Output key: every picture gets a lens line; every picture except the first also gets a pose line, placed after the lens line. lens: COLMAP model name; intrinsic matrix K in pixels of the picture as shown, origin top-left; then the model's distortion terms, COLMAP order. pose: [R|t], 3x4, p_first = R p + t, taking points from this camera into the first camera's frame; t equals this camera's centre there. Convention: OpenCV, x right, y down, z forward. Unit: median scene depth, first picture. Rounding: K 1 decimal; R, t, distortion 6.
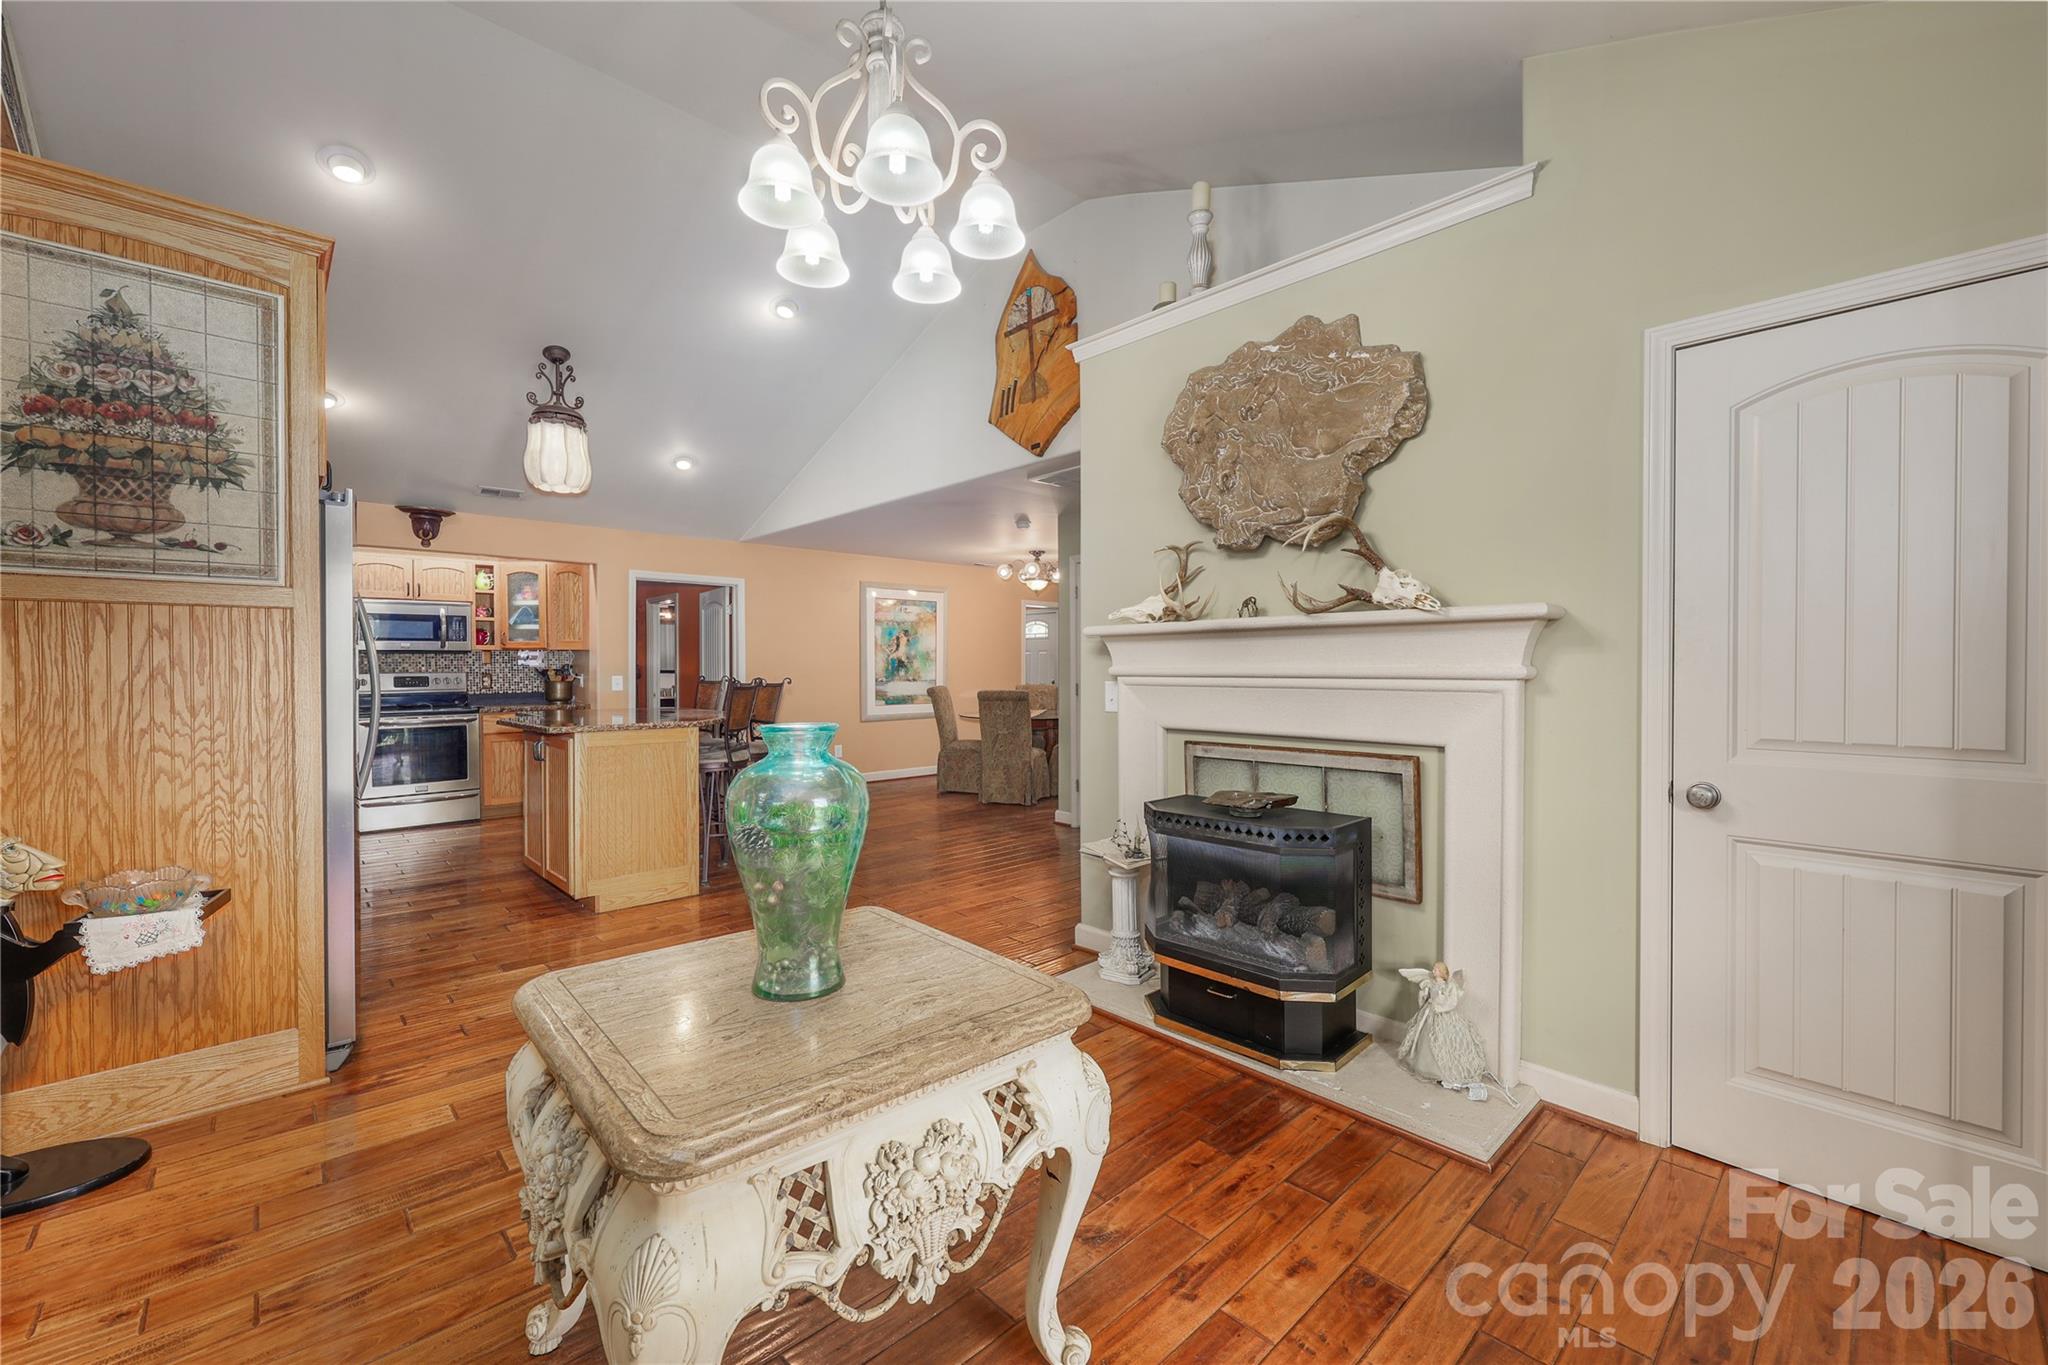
lens RADIAL K [[842.3, 0, 1030.5], [0, 842.3, 676.9], [0, 0, 1]] dist [-0.003008, -0.000434]
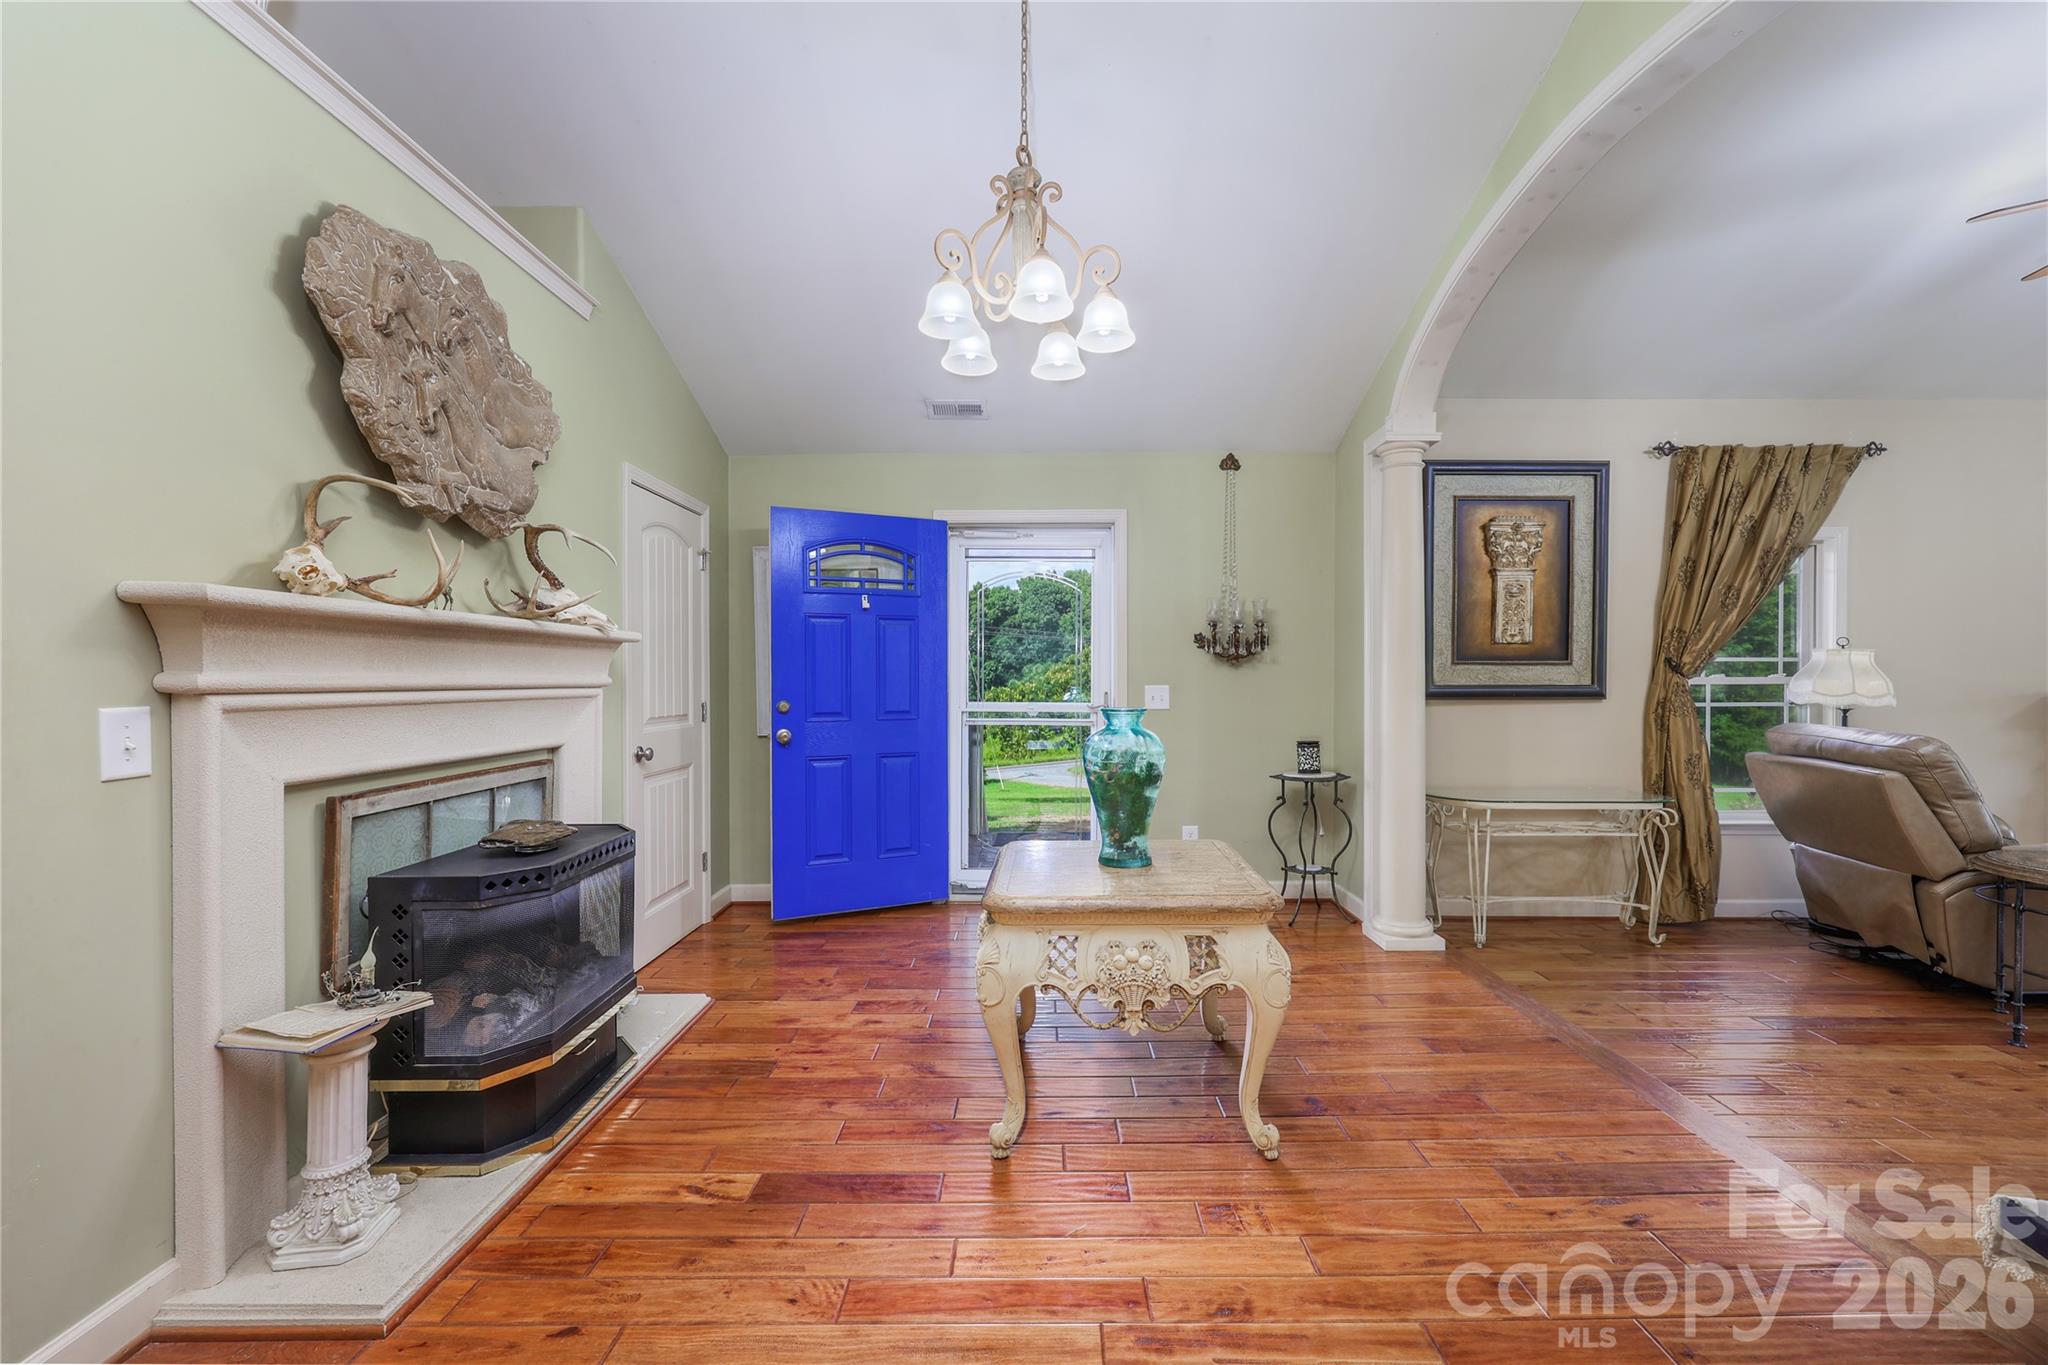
lens RADIAL K [[842.3, 0, 1039.7], [0, 842.3, 671.8], [0, 0, 1]] dist [-0.003008, -0.000434]
pose [[-0.747743, 0.011414, 0.663890, -0.211020], [0.015002, 0.999887, -0.000294, -0.002506], [-0.663818, 0.009739, -0.747830, 0.395416]]
